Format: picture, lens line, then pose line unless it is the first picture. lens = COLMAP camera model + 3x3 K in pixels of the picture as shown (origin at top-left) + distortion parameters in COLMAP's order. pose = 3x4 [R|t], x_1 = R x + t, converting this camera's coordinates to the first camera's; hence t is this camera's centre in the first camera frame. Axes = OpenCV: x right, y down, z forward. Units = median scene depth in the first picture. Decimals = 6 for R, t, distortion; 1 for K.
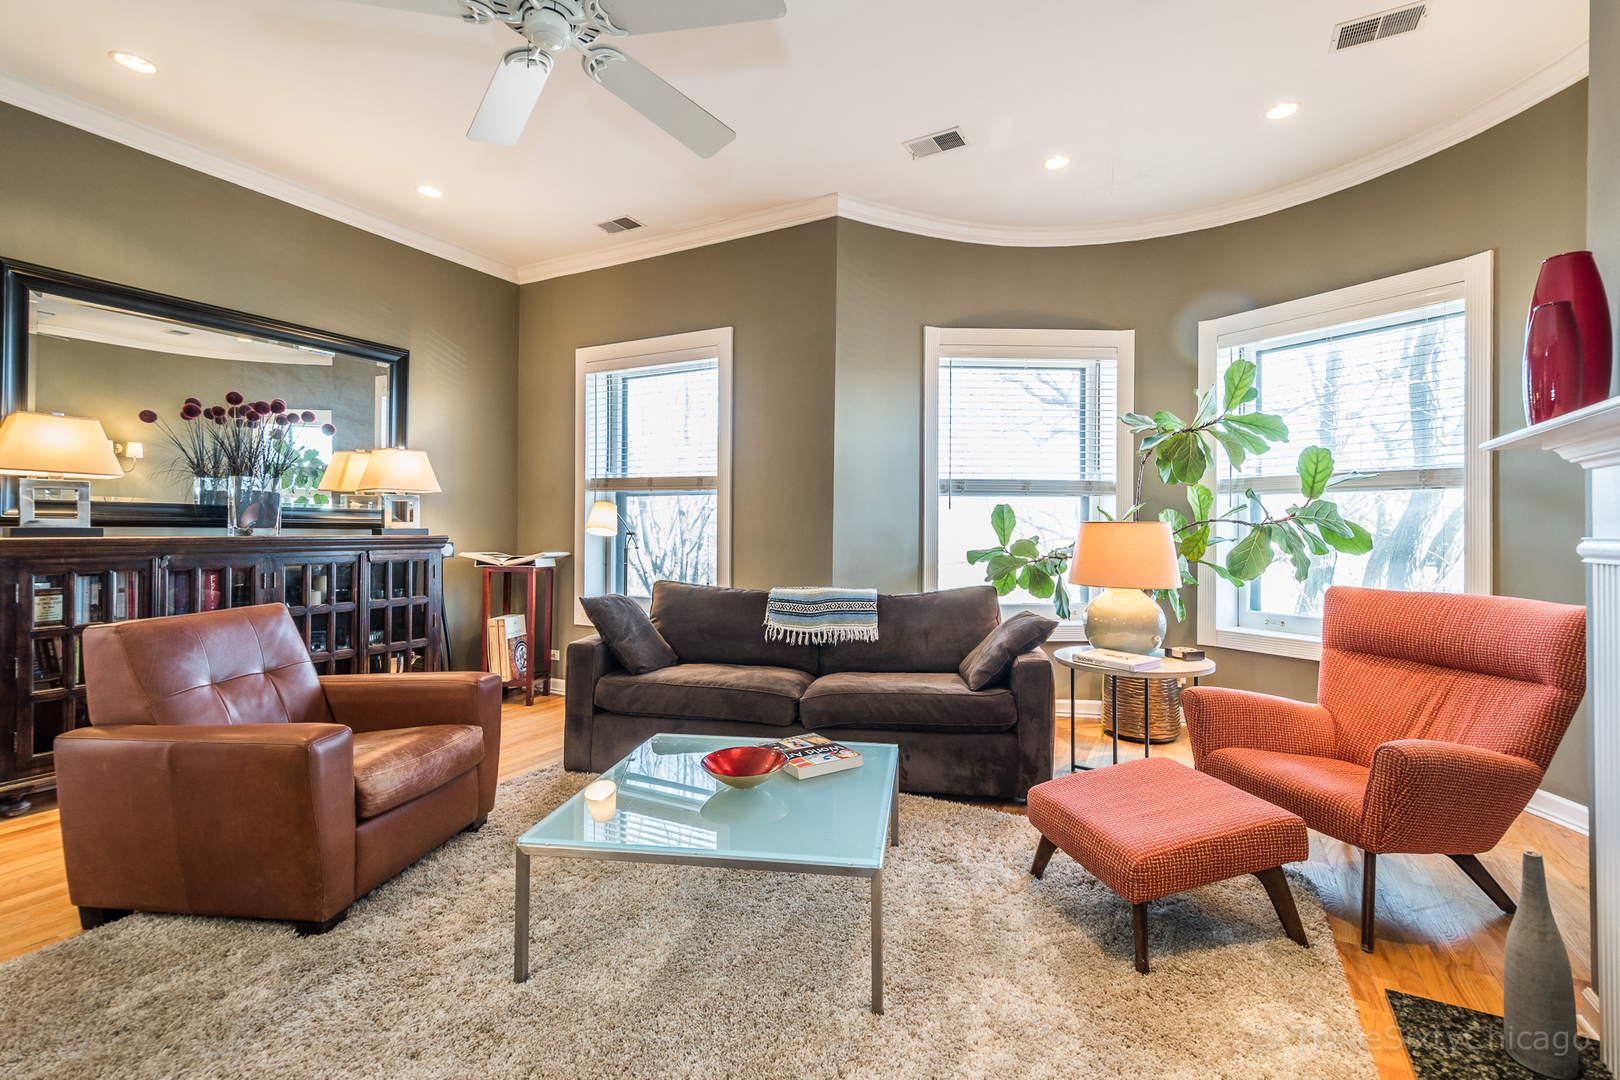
lens RADIAL K [[710.4, 0, 862.9], [0, 710.4, 529.3], [0, 0, 1]] dist [-0.000368, -0.000144]
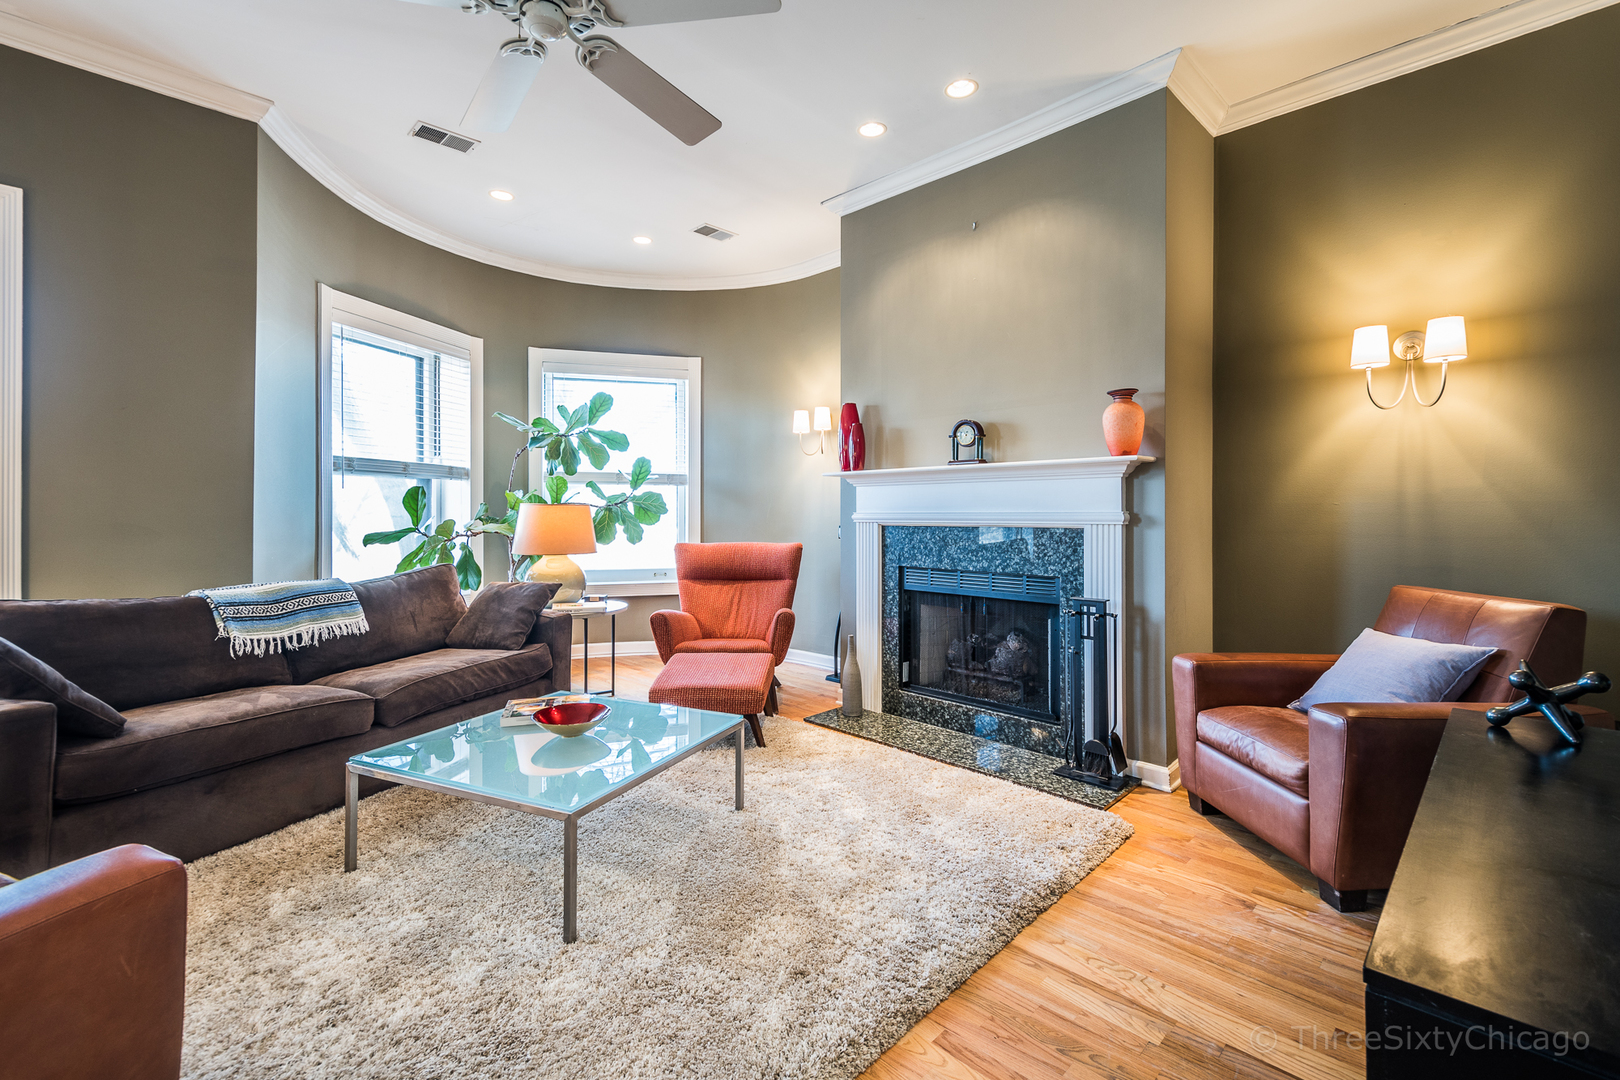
lens RADIAL K [[694.2, 0, 808.6], [0, 694.2, 509.0], [0, 0, 1]] dist [0.000677, -0.000080]
pose [[0.289743, -0.005141, 0.957091, -0.667911], [-0.000461, 0.999985, 0.005511, -0.008126], [-0.957104, -0.002038, 0.289737, 0.184525]]
